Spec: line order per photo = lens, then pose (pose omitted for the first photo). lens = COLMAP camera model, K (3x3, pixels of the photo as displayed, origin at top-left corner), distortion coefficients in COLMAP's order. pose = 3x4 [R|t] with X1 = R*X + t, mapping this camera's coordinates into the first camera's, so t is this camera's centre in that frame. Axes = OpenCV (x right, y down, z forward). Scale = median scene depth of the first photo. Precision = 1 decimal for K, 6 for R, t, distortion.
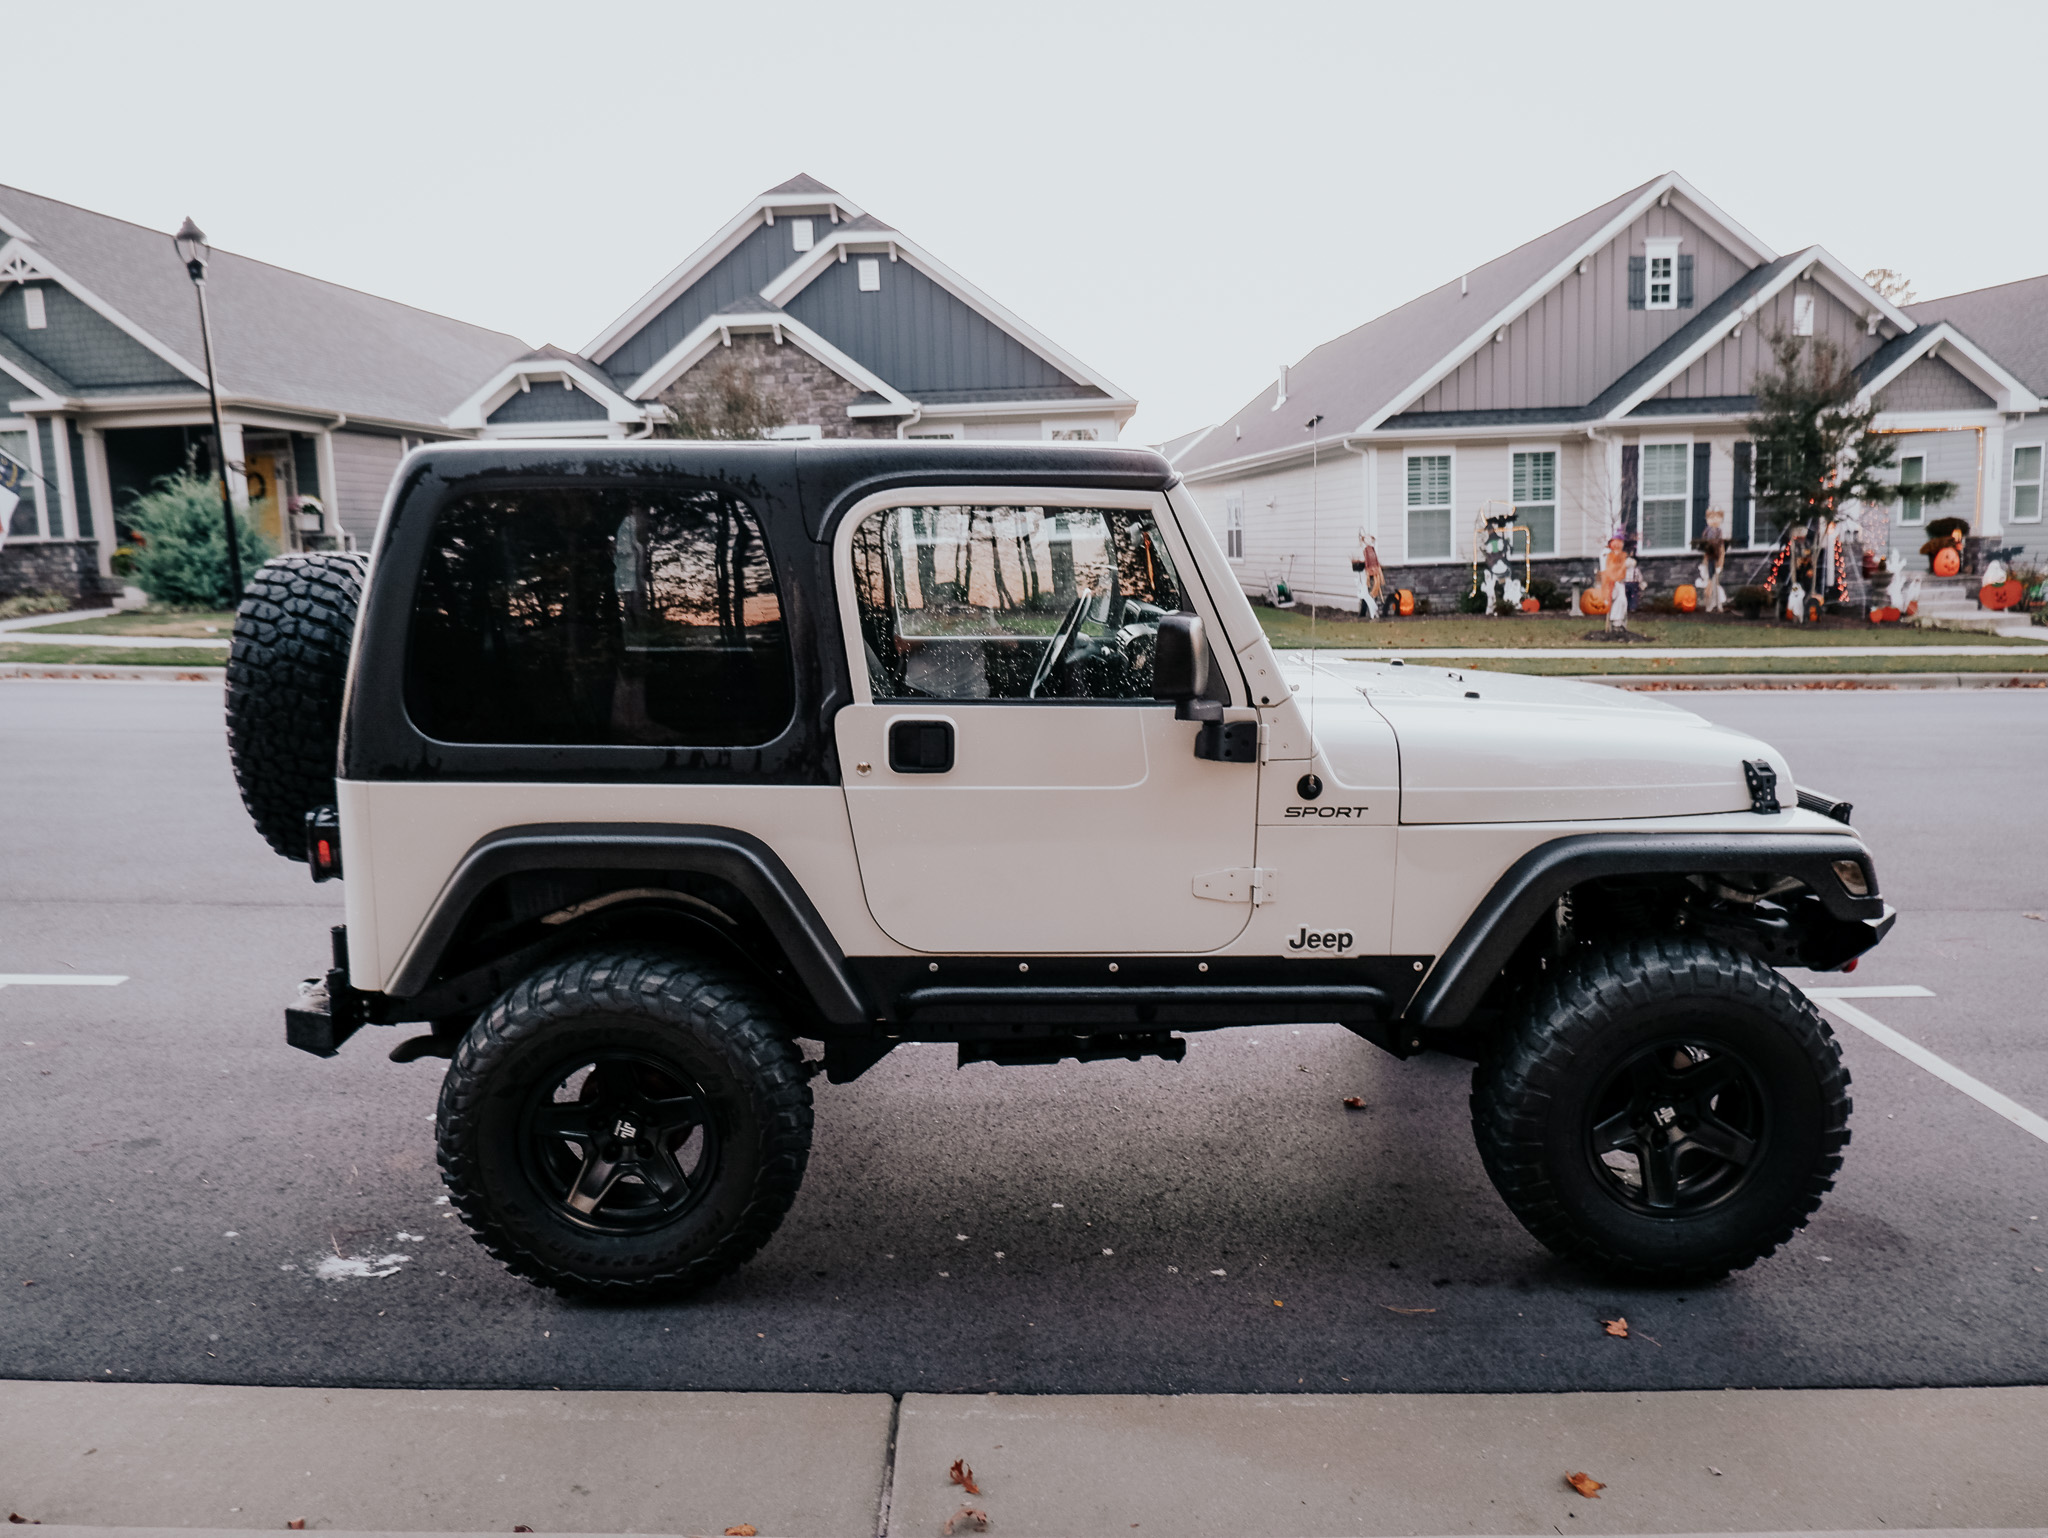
lens RADIAL K [[1450.3, 0, 1024.2], [0, 1450.3, 803.3], [0, 0, 1]] dist [0.020746, -0.007473]
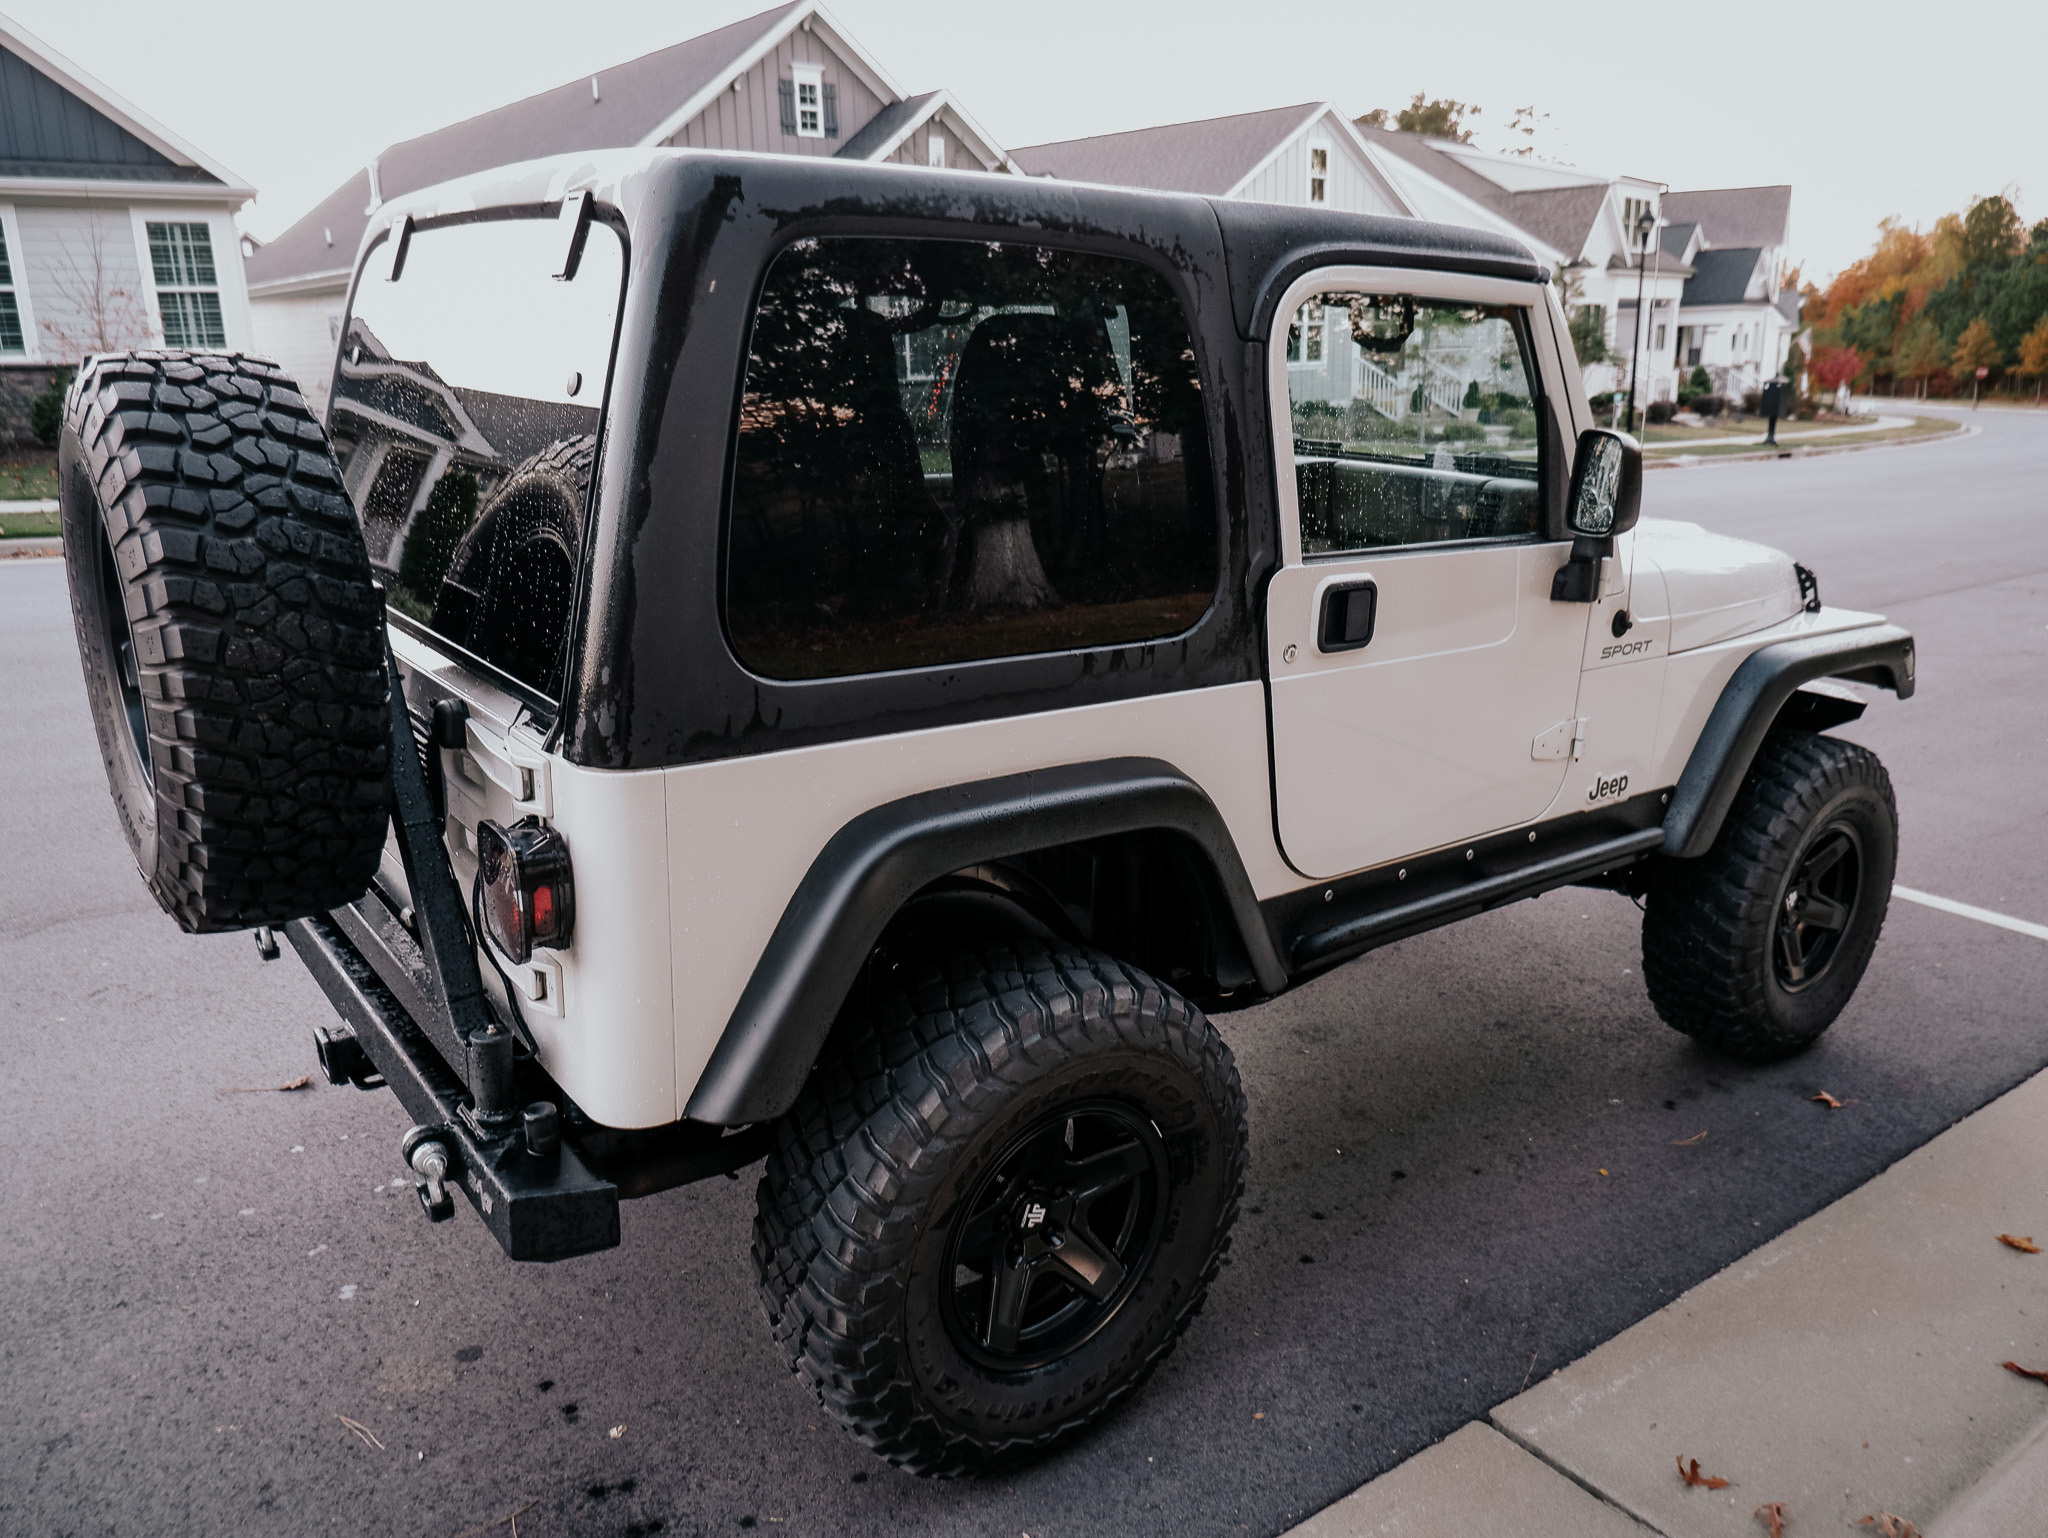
lens RADIAL K [[1485.6, 0, 1024.0], [0, 1485.6, 769.0], [0, 0, 1]] dist [-0.003332, -0.013640]
pose [[0.807801, -0.145871, 0.571121, -0.639463], [0.097956, 0.988644, 0.113961, -0.062382], [-0.581259, -0.036113, 0.812917, 0.443467]]
